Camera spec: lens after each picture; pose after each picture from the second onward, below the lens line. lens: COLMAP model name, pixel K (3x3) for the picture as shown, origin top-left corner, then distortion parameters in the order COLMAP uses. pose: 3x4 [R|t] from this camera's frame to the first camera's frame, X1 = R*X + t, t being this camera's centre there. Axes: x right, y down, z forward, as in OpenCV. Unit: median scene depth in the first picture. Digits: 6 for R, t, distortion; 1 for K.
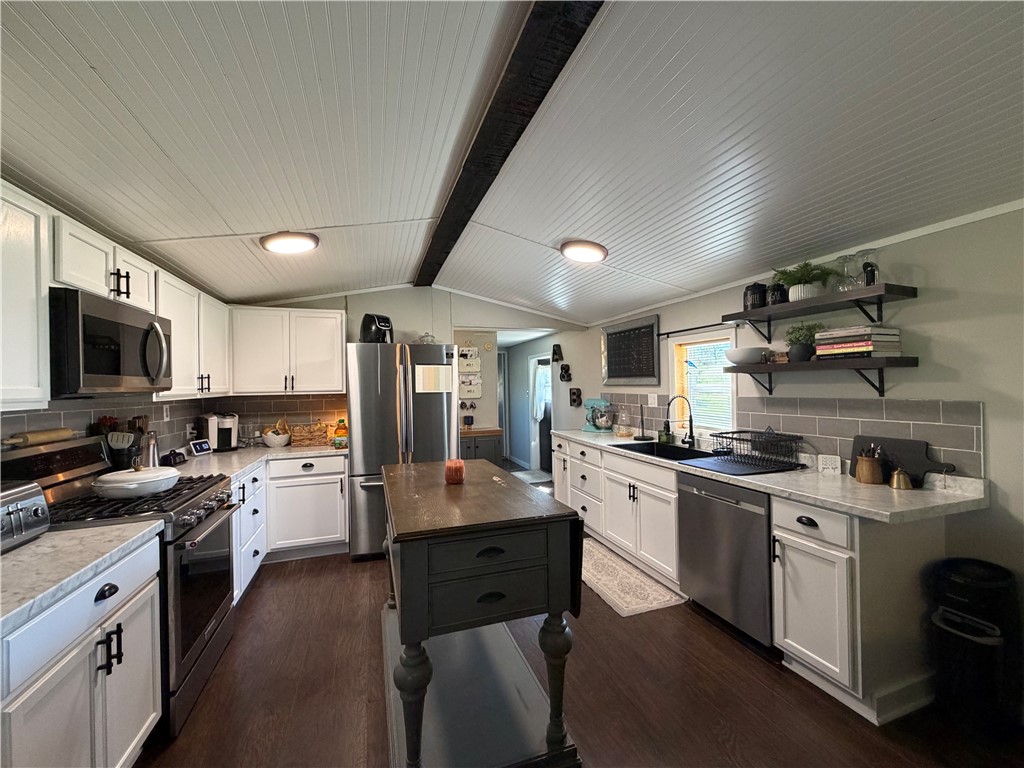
lens RADIAL K [[410.6, 0, 512.6], [0, 410.6, 385.5], [0, 0, 1]] dist [-0.001037, -0.000028]
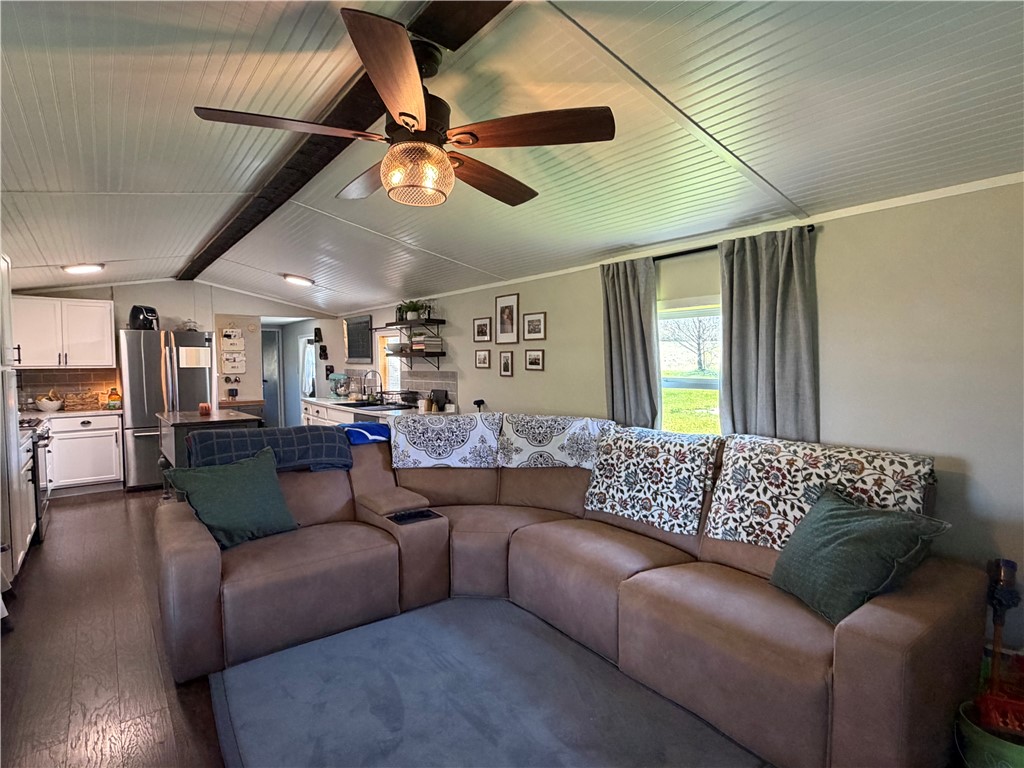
lens RADIAL K [[524.0, 0, 509.5], [0, 524.0, 383.1], [0, 0, 1]] dist [0.001487, 0.000829]
pose [[0.946087, -0.003622, 0.323892, 0.214243], [-0.009295, 0.999222, 0.038325, -0.006915], [-0.323779, -0.039269, 0.945318, -0.912803]]
